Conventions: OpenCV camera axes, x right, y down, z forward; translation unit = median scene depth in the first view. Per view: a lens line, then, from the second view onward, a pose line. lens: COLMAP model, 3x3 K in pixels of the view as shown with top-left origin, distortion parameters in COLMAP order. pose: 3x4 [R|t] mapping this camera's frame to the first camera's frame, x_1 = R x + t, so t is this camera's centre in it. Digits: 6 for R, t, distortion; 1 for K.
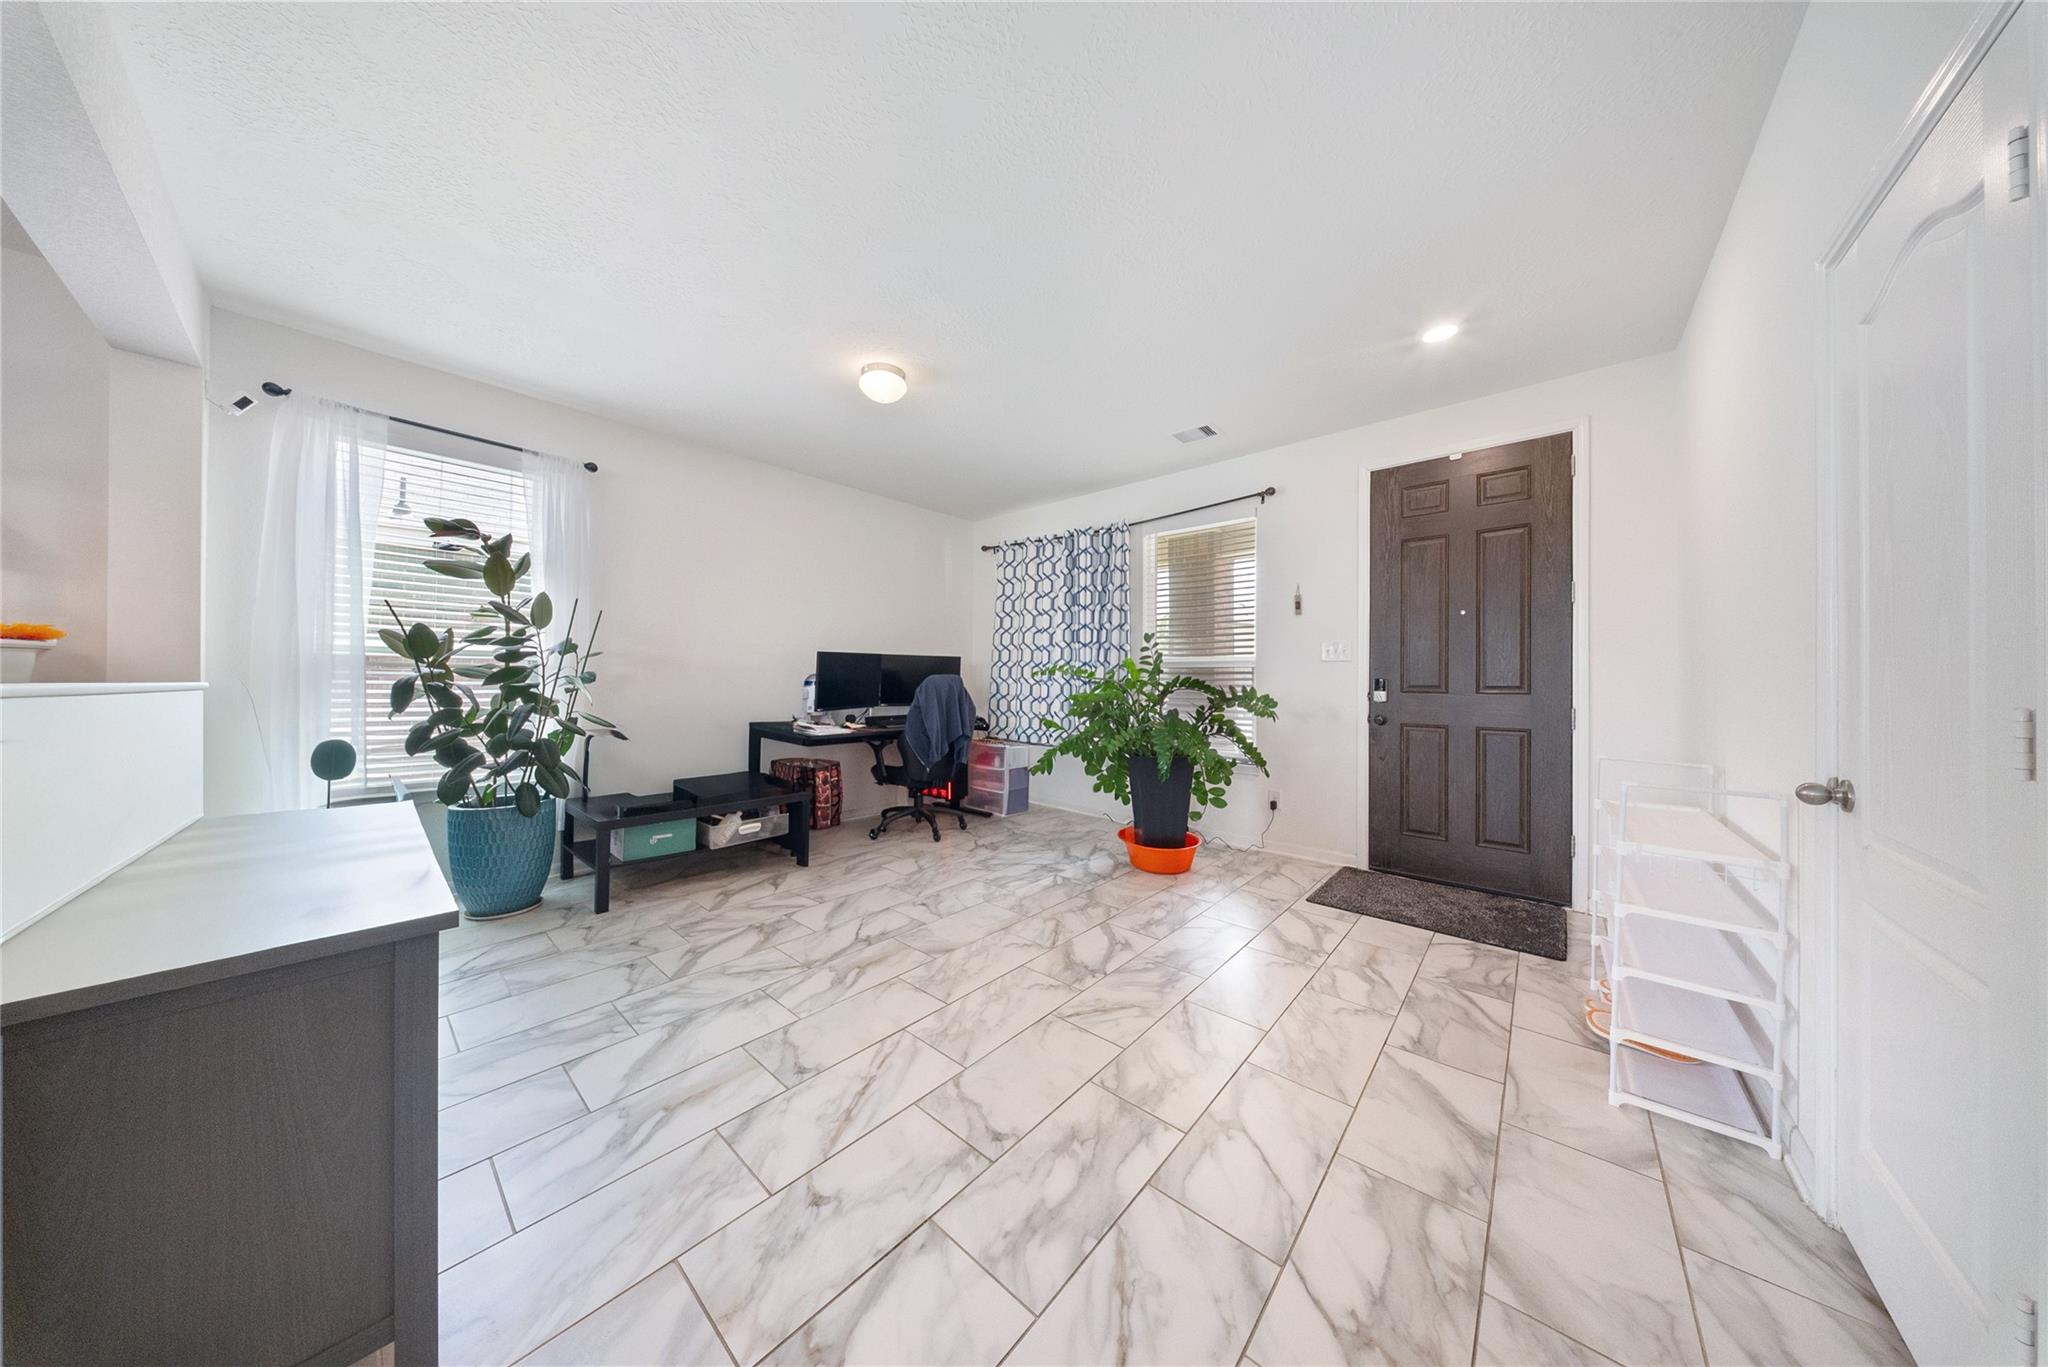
lens RADIAL K [[591.4, 0, 1004.1], [0, 591.4, 681.2], [0, 0, 1]] dist [-0.005751, -0.000051]
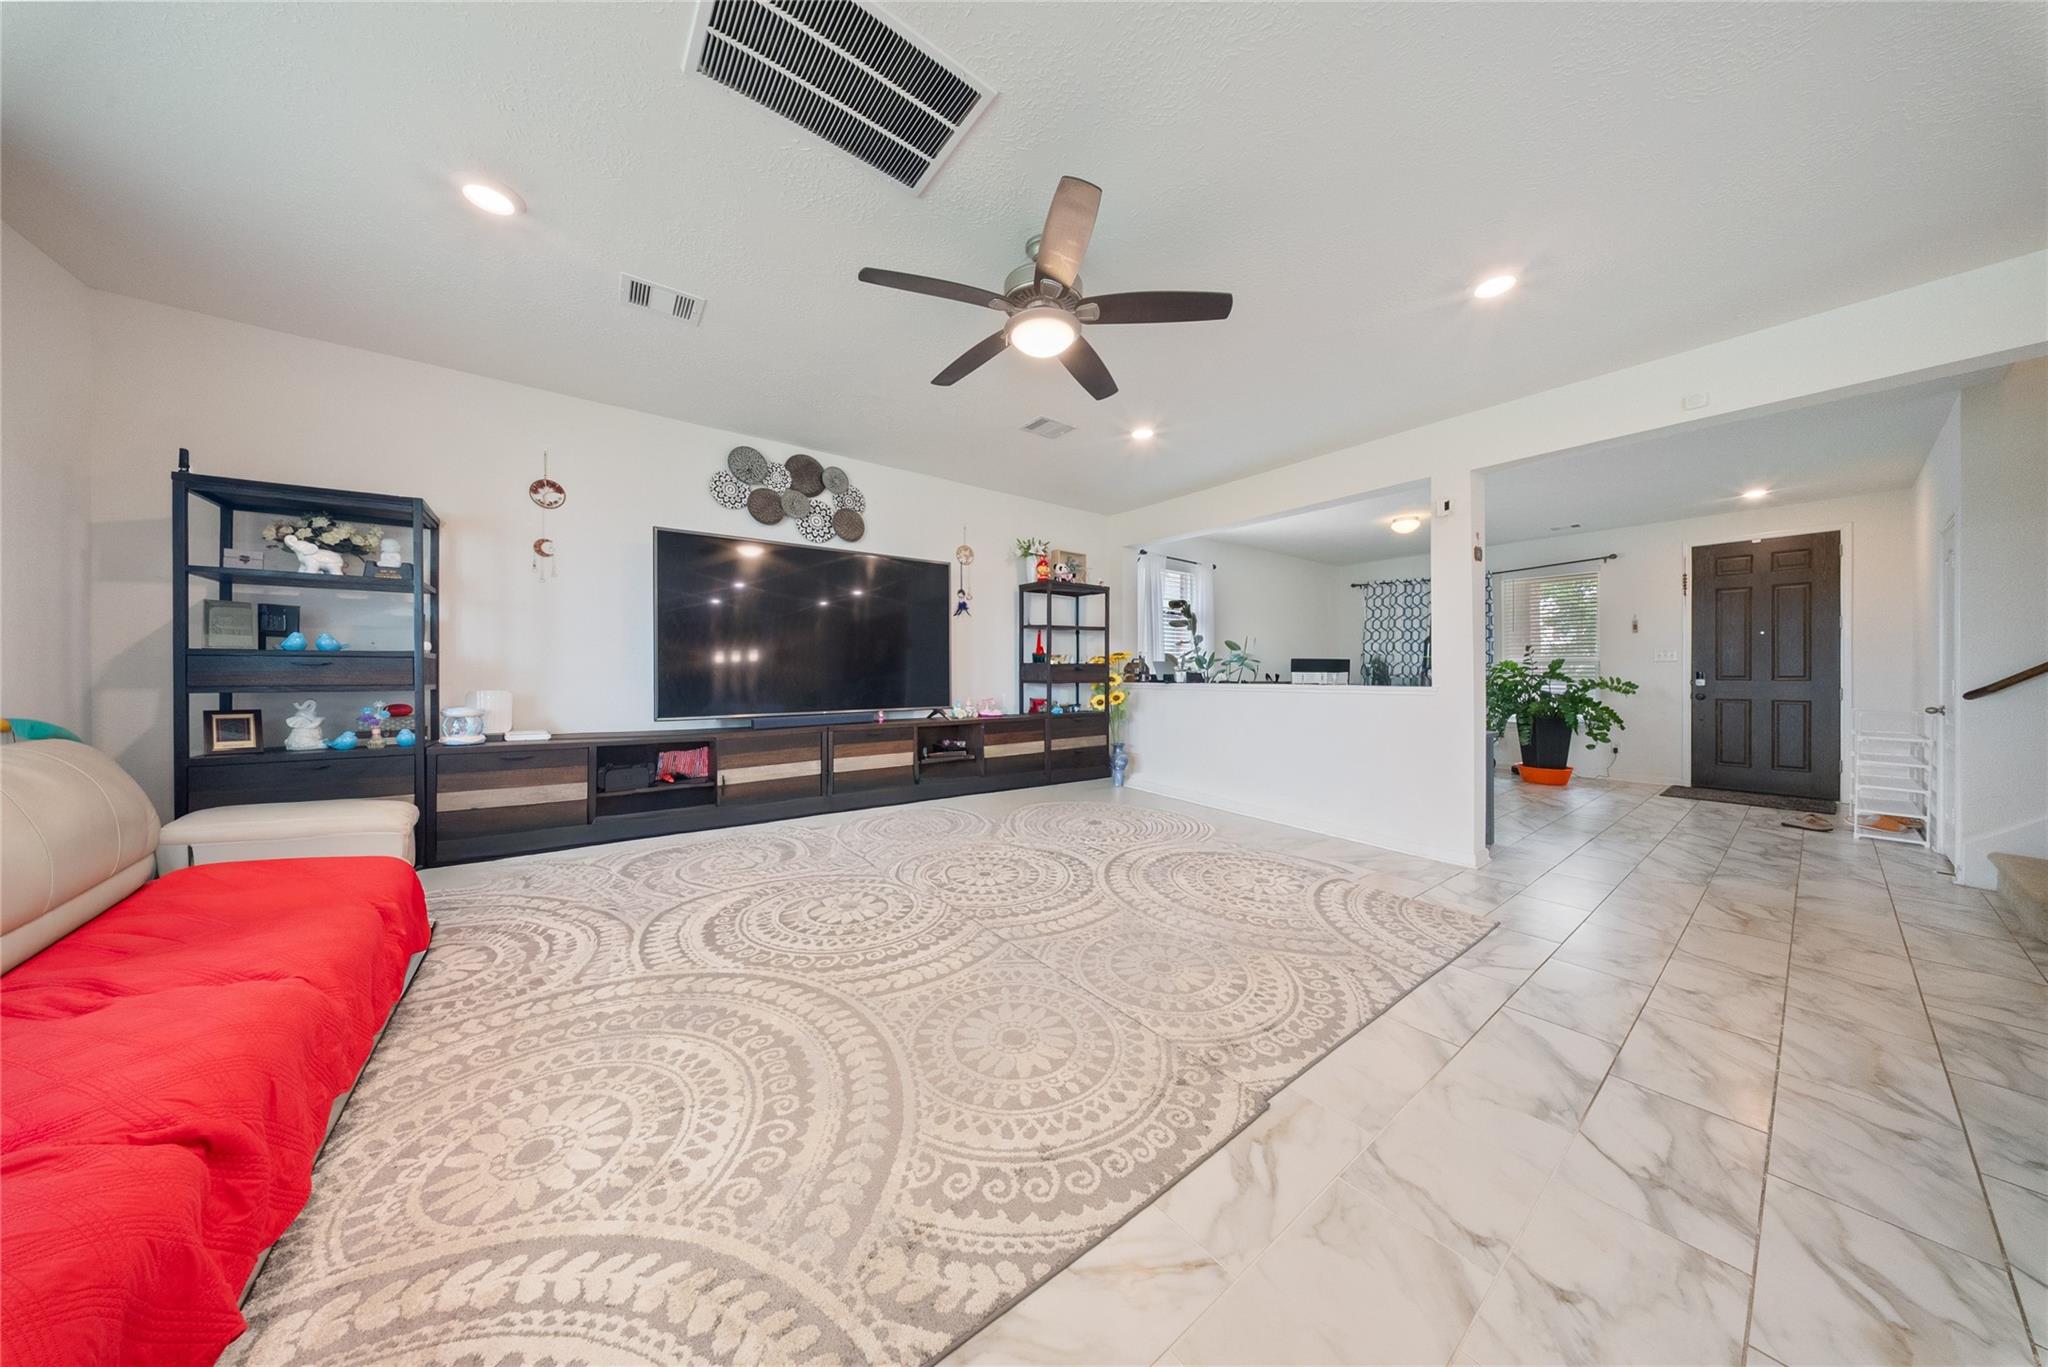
lens RADIAL K [[607.6, 0, 1020.9], [0, 607.6, 676.2], [0, 0, 1]] dist [0.010552, -0.002179]
pose [[0.984840, -0.008243, -0.173268, -0.983084], [0.008915, 0.999955, 0.003101, -0.015499], [0.173235, -0.004598, 0.984870, -1.075798]]
